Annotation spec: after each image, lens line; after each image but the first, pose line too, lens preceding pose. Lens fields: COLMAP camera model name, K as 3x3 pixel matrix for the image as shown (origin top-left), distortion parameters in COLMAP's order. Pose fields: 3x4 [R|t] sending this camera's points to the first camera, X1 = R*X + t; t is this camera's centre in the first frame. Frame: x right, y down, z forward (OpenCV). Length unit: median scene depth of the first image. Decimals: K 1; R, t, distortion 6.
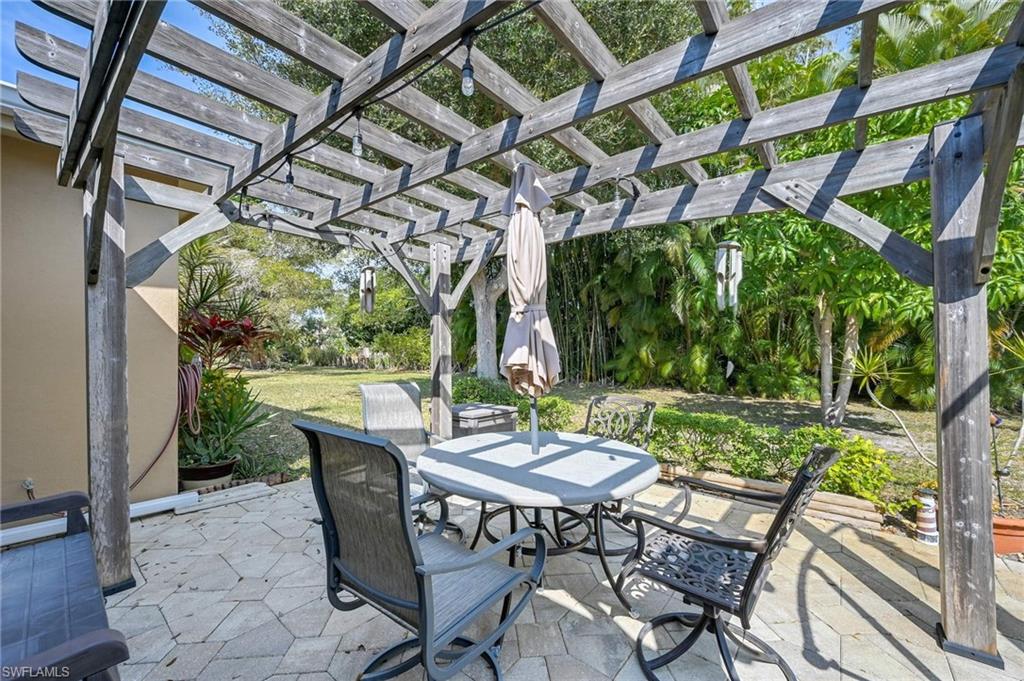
lens RADIAL K [[402.2, 0, 515.6], [0, 402.2, 344.5], [0, 0, 1]] dist [-0.001507, -0.000131]
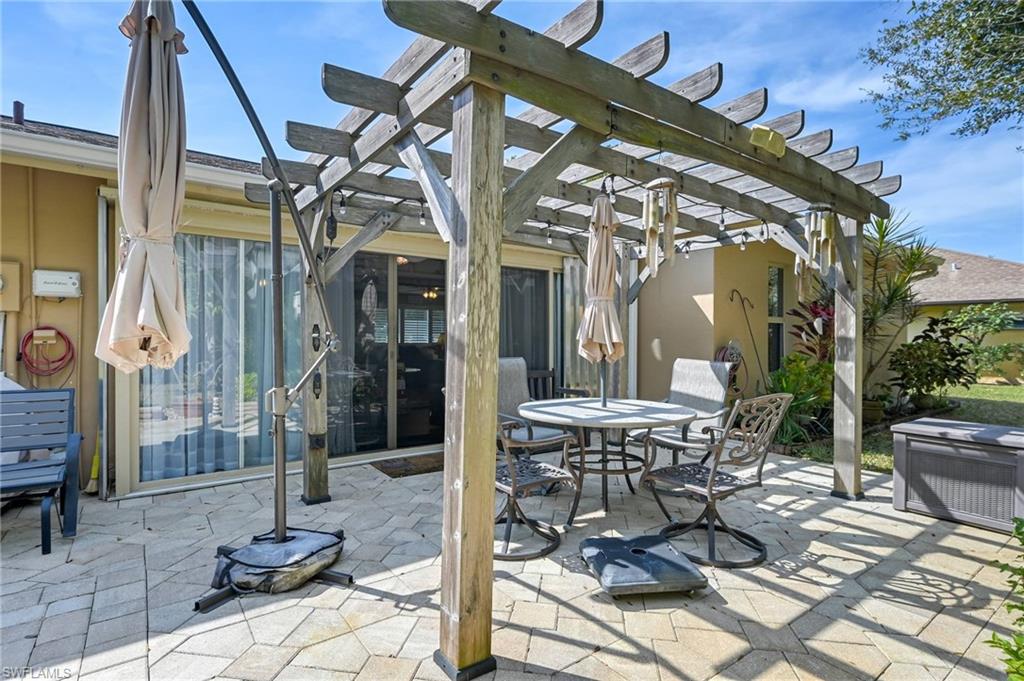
lens RADIAL K [[524.9, 0, 517.0], [0, 524.9, 341.0], [0, 0, 1]] dist [0.002234, 0.000300]
pose [[-0.248572, -0.002913, -0.968609, 1.646271], [0.002474, 0.999990, -0.003642, 0.050953], [0.968610, -0.003302, -0.248563, 1.040639]]
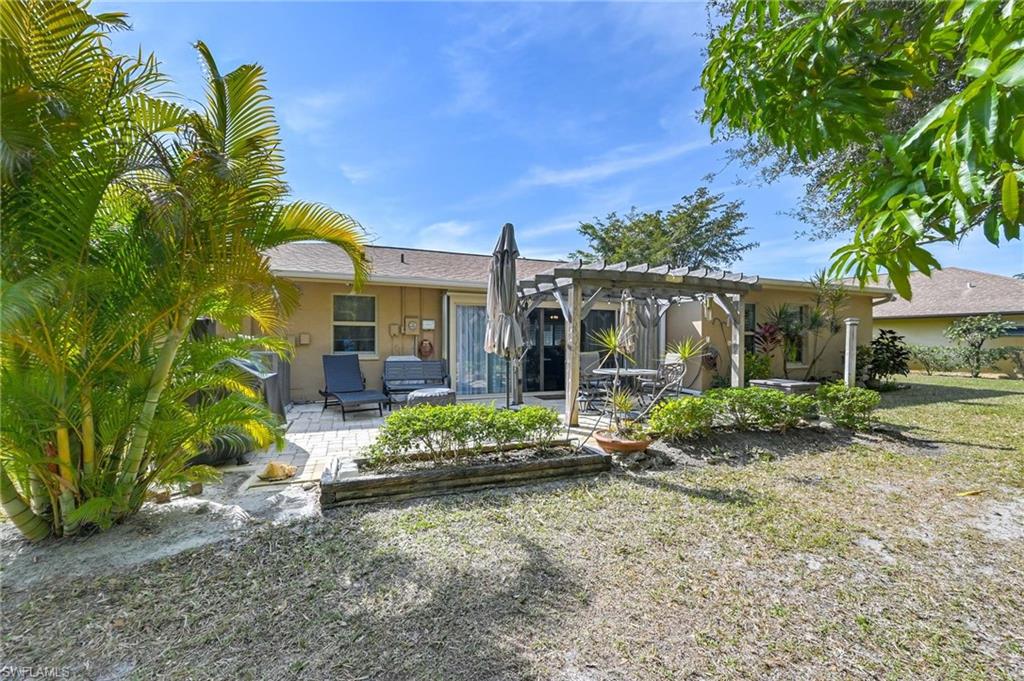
lens RADIAL K [[402.2, 0, 511.2], [0, 402.2, 340.6], [0, 0, 1]] dist [-0.001507, -0.000131]
pose [[-0.489716, -0.009699, -0.871828, 3.262204], [0.000919, 0.999932, -0.011641, 0.044702], [0.871882, -0.006502, -0.489674, 1.664450]]
